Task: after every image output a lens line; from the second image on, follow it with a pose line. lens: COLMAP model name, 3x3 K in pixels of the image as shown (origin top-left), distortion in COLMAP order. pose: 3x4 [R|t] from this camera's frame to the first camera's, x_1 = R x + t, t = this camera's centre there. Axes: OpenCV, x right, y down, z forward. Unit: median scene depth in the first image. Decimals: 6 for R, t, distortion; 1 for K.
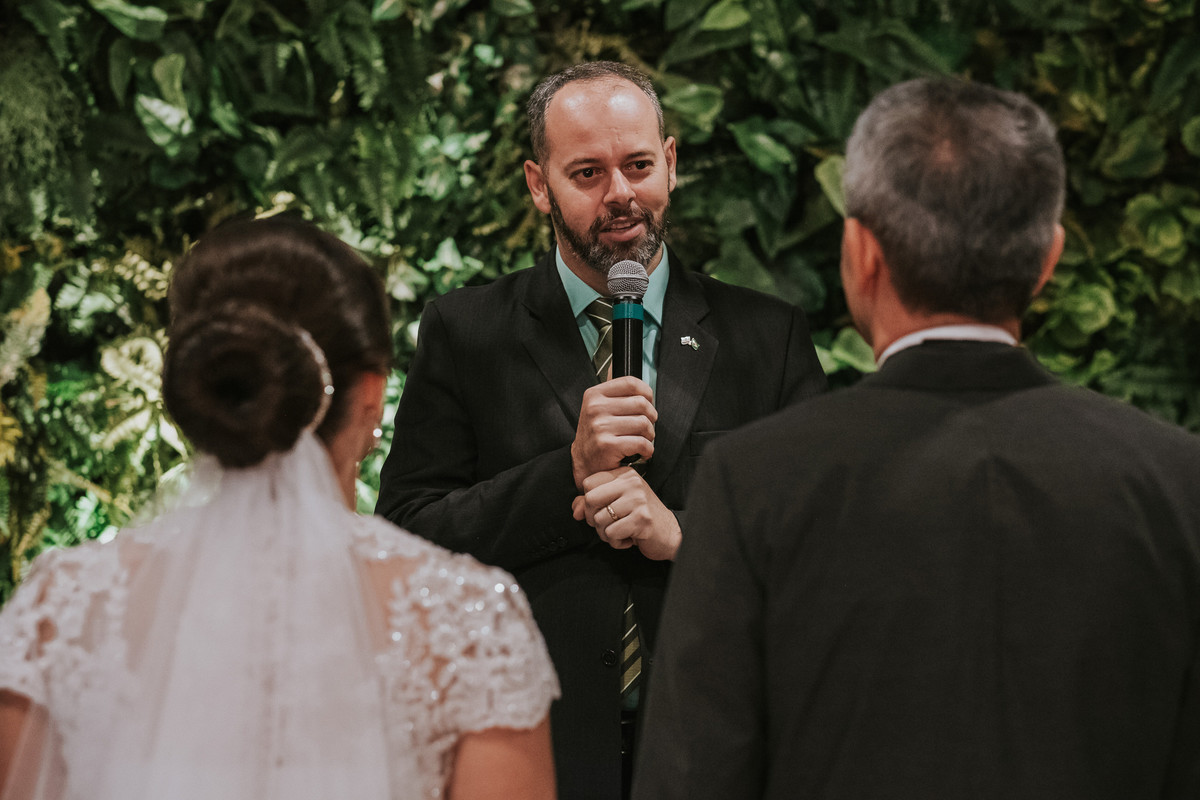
lens RADIAL K [[2872.6, 0, 603.5], [0, 2872.6, 401.1], [0, 0, 1]] dist [0.067160, 0.000000]
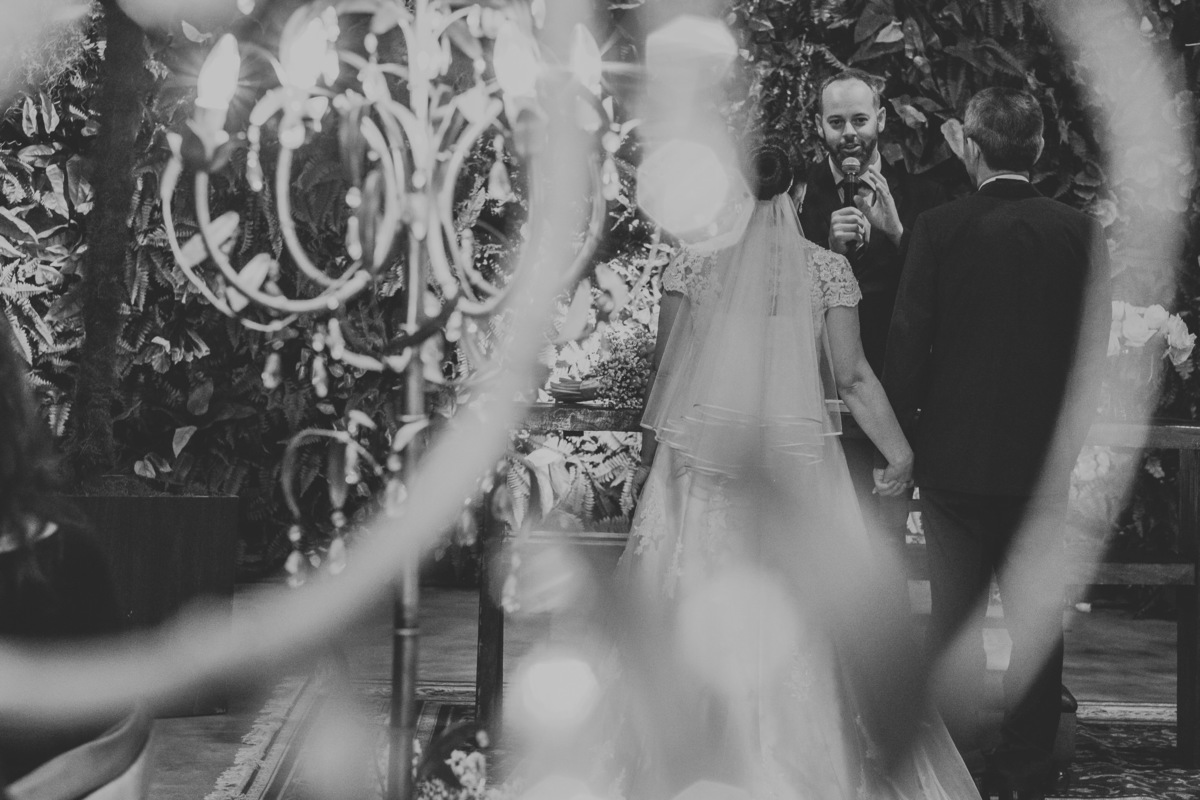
lens RADIAL K [[2872.6, 0, 595.4], [0, 2872.6, 398.7], [0, 0, 1]] dist [0.067160, 0.000000]
pose [[0.999133, 0.024882, -0.033389, -0.067241], [-0.024497, 0.999629, 0.011888, 0.062845], [0.033672, -0.011060, 0.999372, -0.684309]]
